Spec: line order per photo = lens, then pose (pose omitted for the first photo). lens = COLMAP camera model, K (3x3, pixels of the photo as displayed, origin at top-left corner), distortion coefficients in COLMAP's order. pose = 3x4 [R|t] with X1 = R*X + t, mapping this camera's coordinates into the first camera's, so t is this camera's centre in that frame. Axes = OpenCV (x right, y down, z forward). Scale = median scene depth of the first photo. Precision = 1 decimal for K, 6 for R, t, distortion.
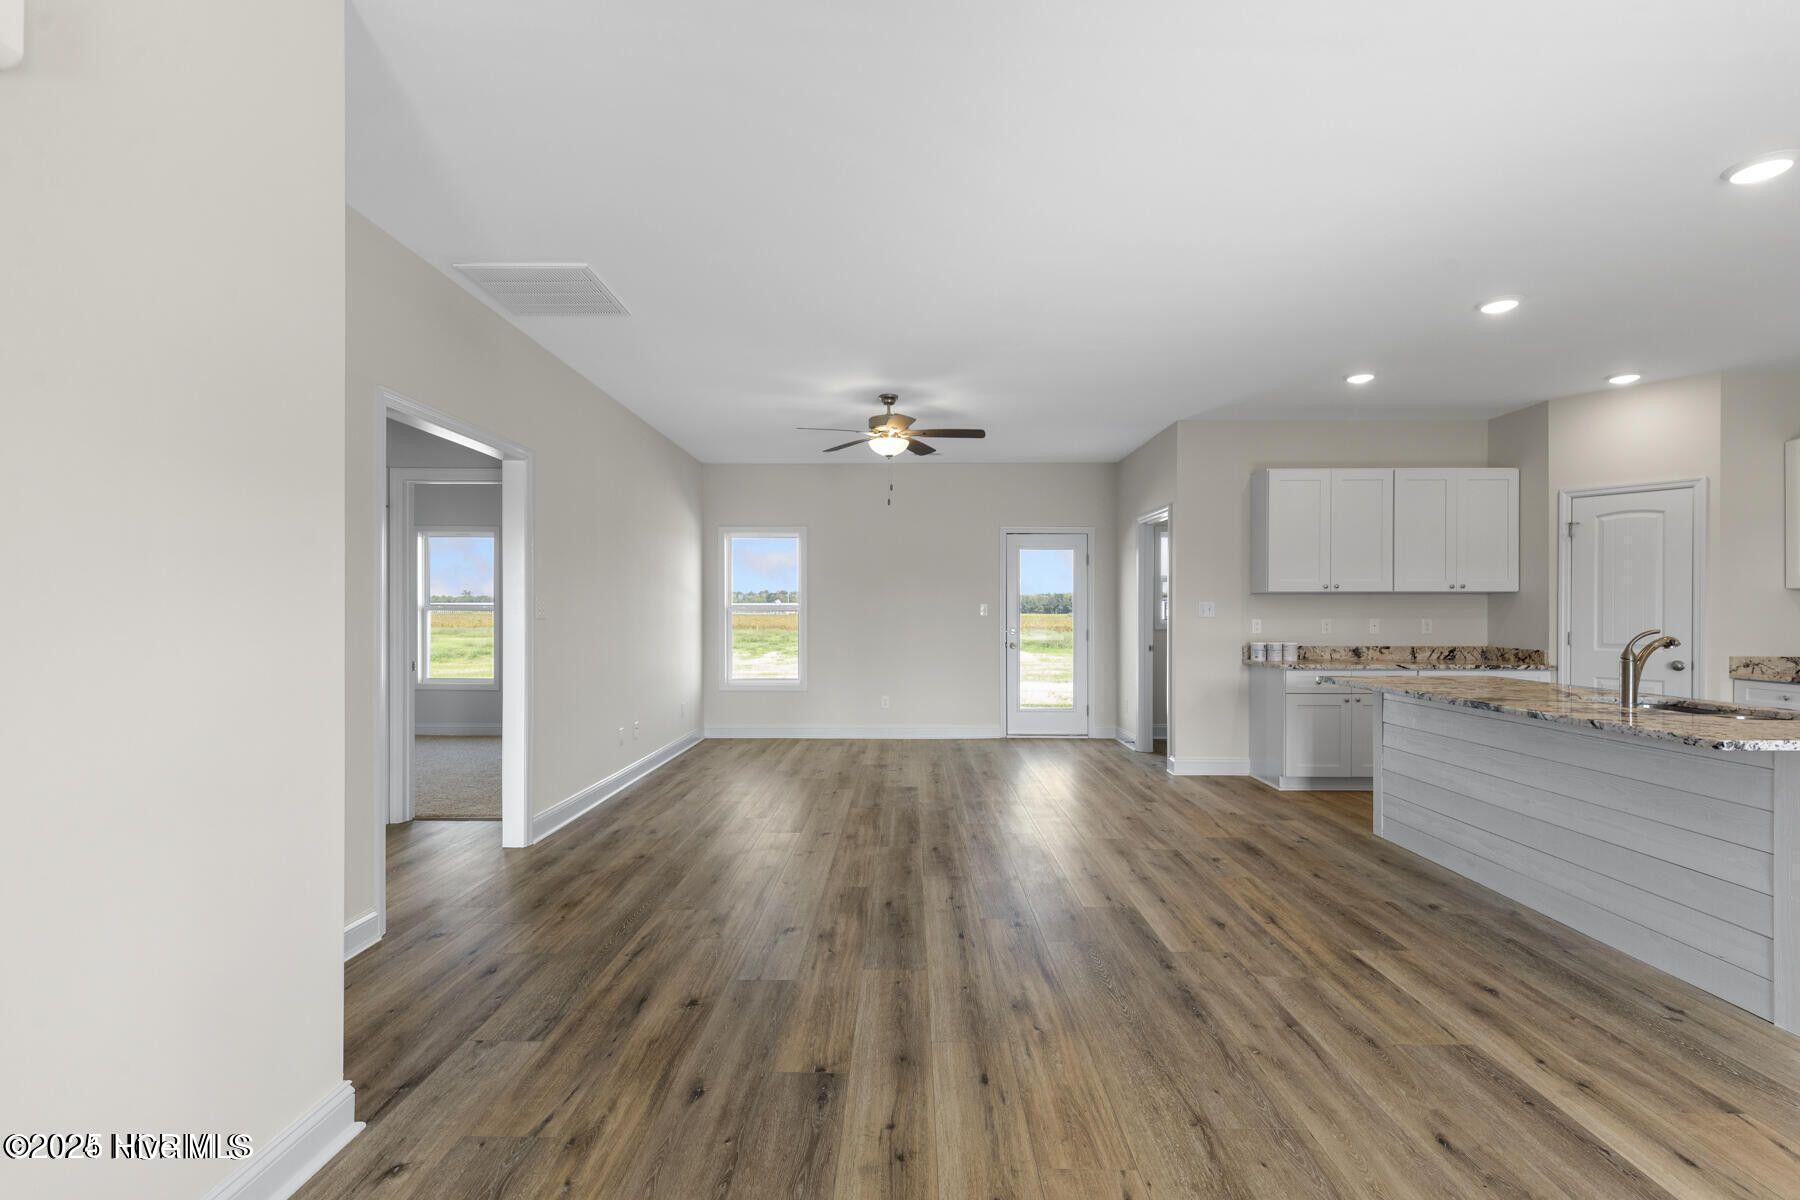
lens RADIAL K [[829.7, 0, 892.1], [0, 829.7, 611.1], [0, 0, 1]] dist [0.011989, -0.003087]
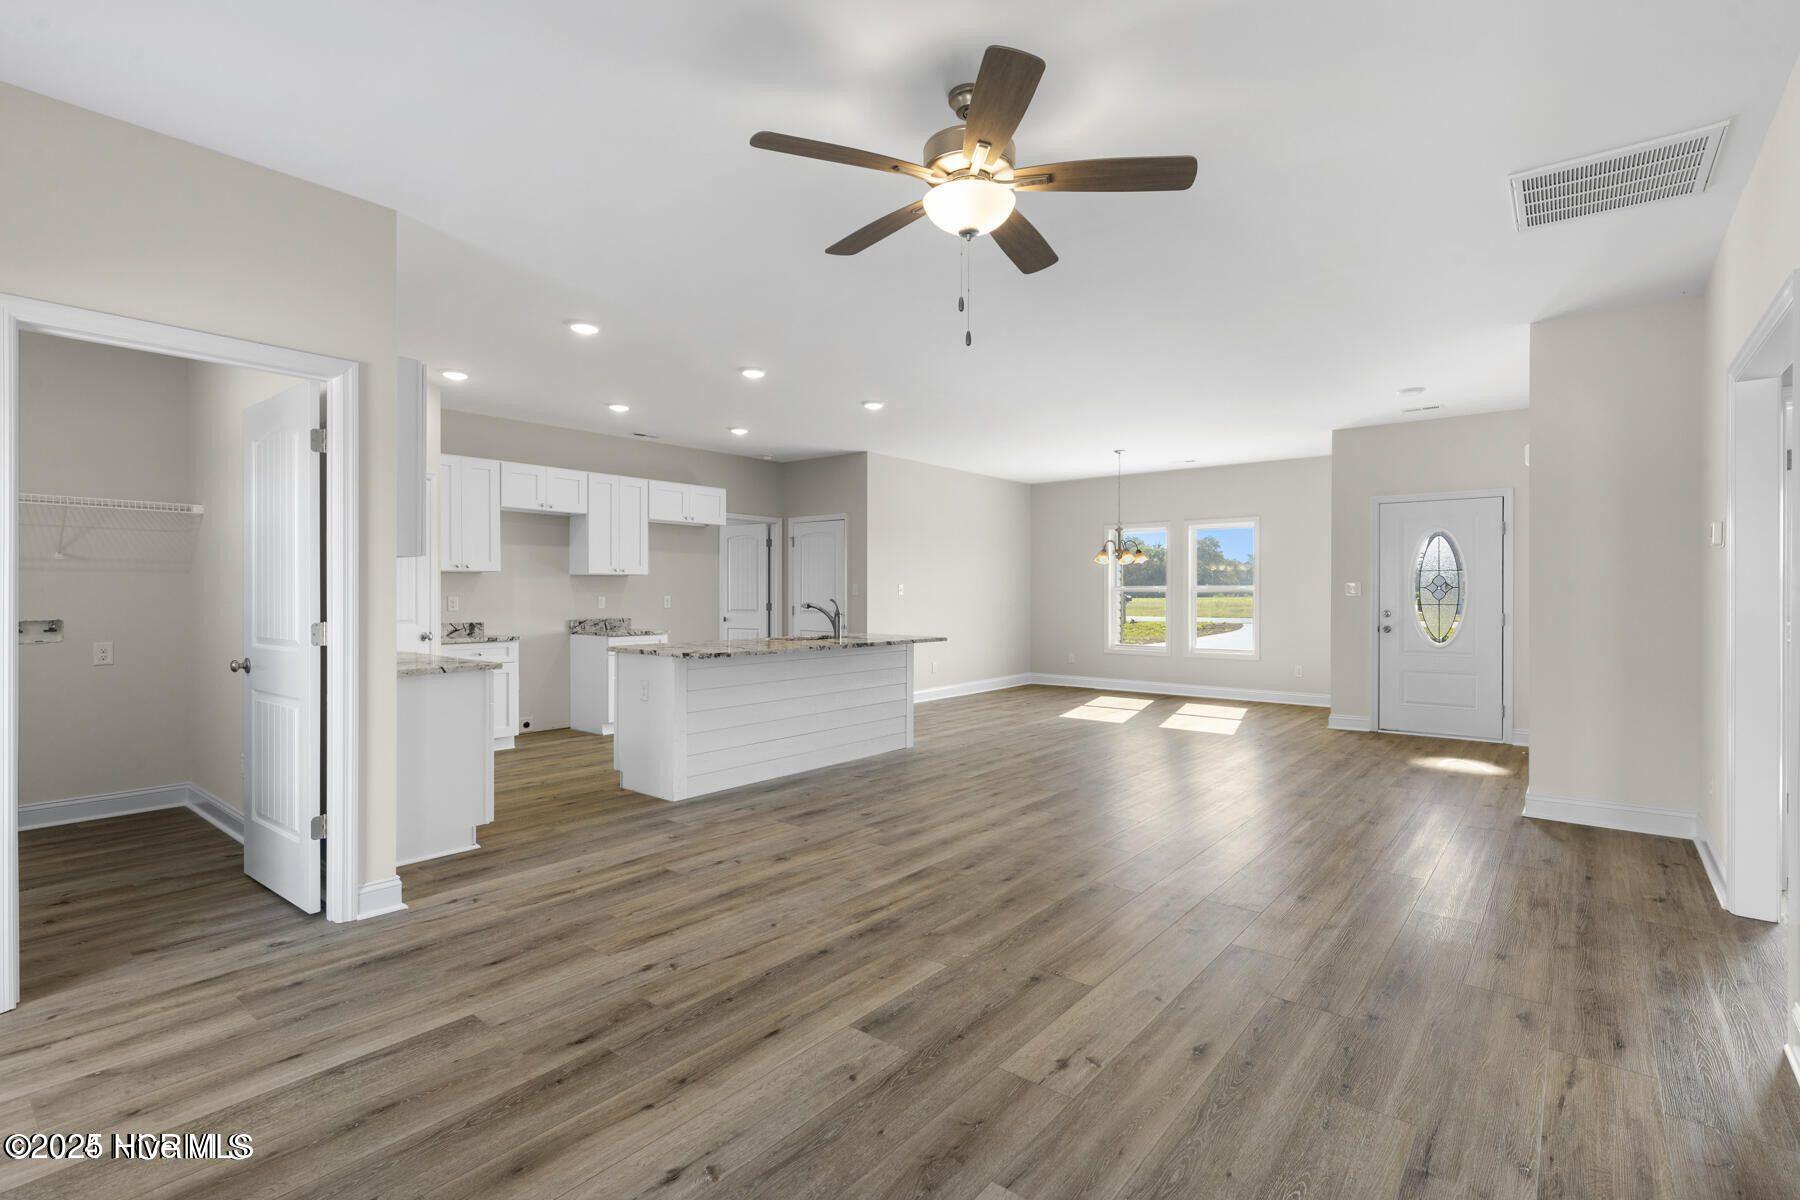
lens RADIAL K [[829.7, 0, 933.6], [0, 829.7, 595.6], [0, 0, 1]] dist [0.011989, -0.003087]
pose [[-0.799754, -0.003979, 0.600315, -0.336246], [-0.001201, 0.999987, 0.005029, 0.003368], [-0.600327, 0.003301, -0.799748, 1.795972]]
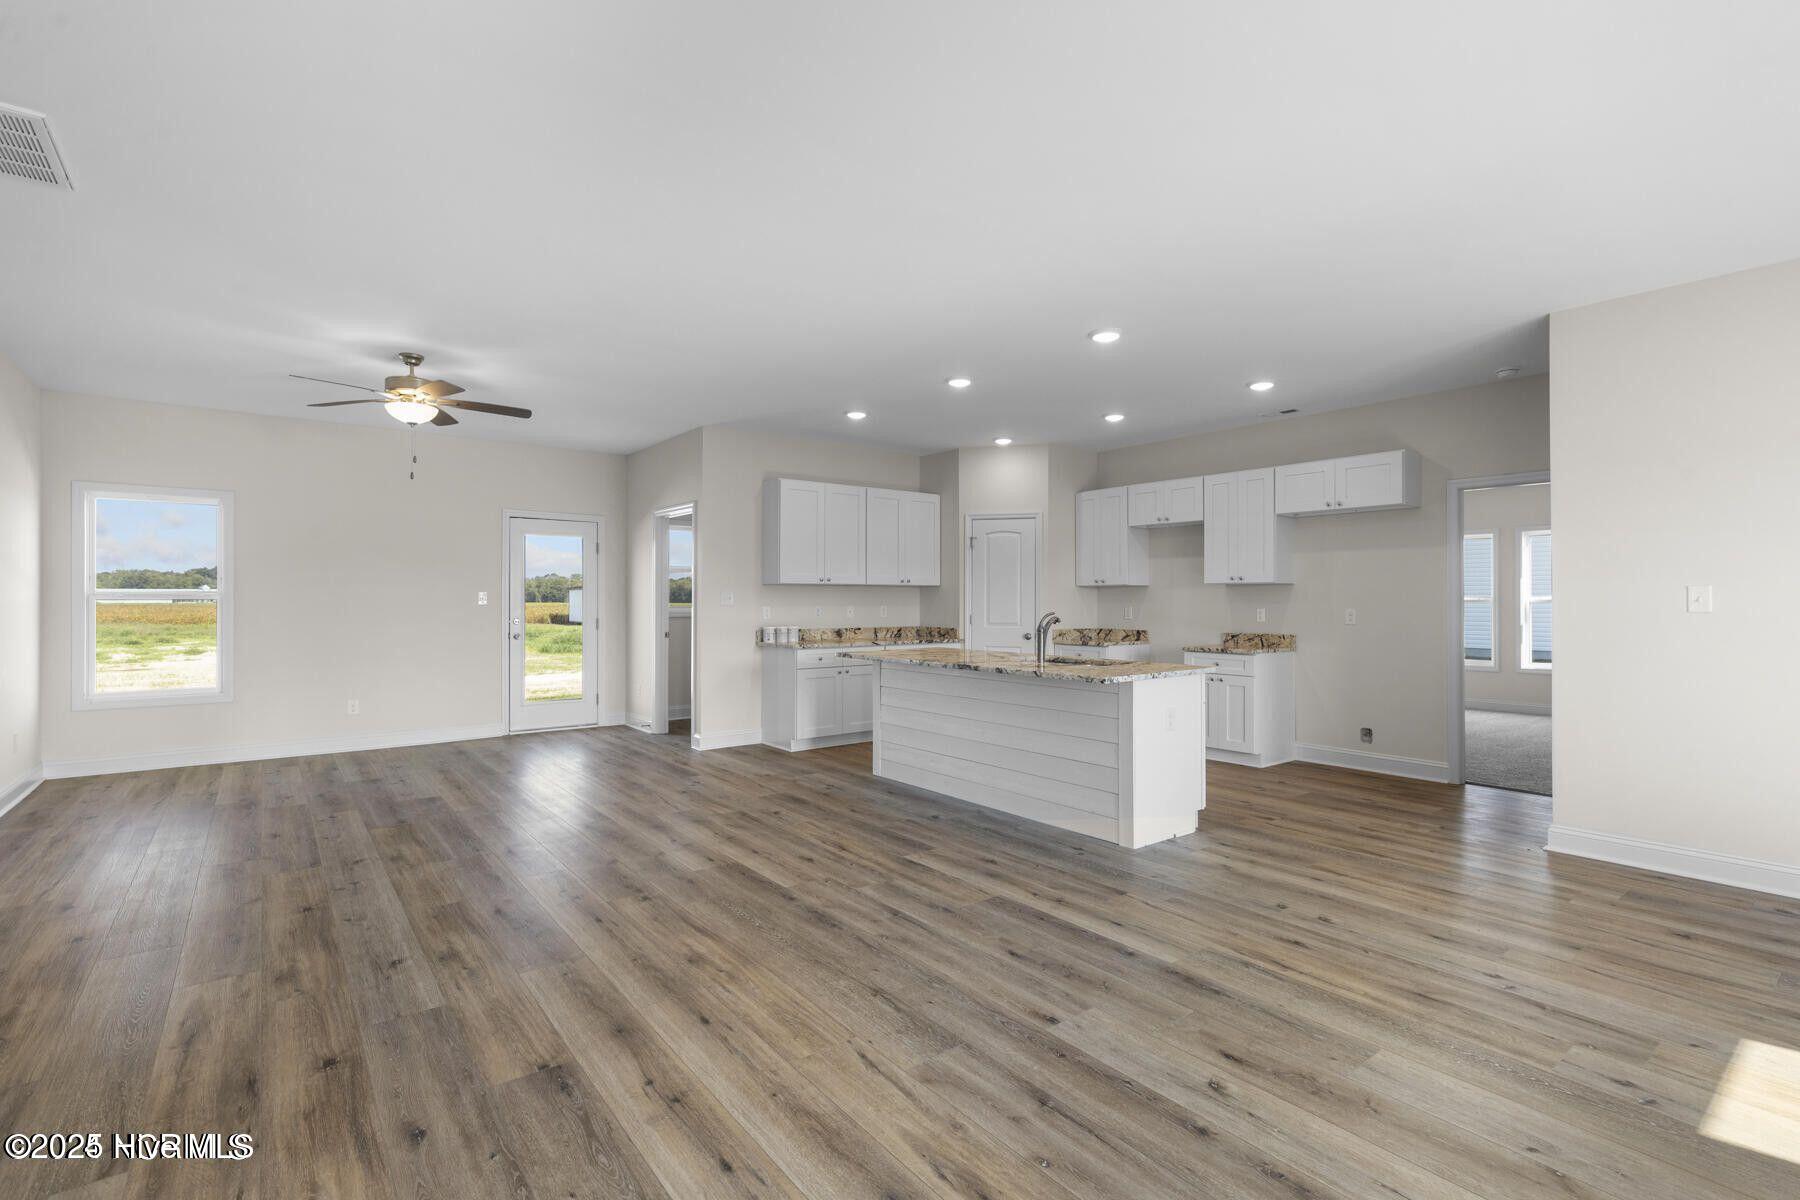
lens RADIAL K [[829.7, 0, 901.9], [0, 829.7, 592.2], [0, 0, 1]] dist [0.011989, -0.003087]
pose [[0.777868, 0.006604, 0.628393, -0.204067], [-0.000930, 0.999956, -0.009357, 0.000030], [-0.628427, 0.006694, 0.777840, -0.018394]]
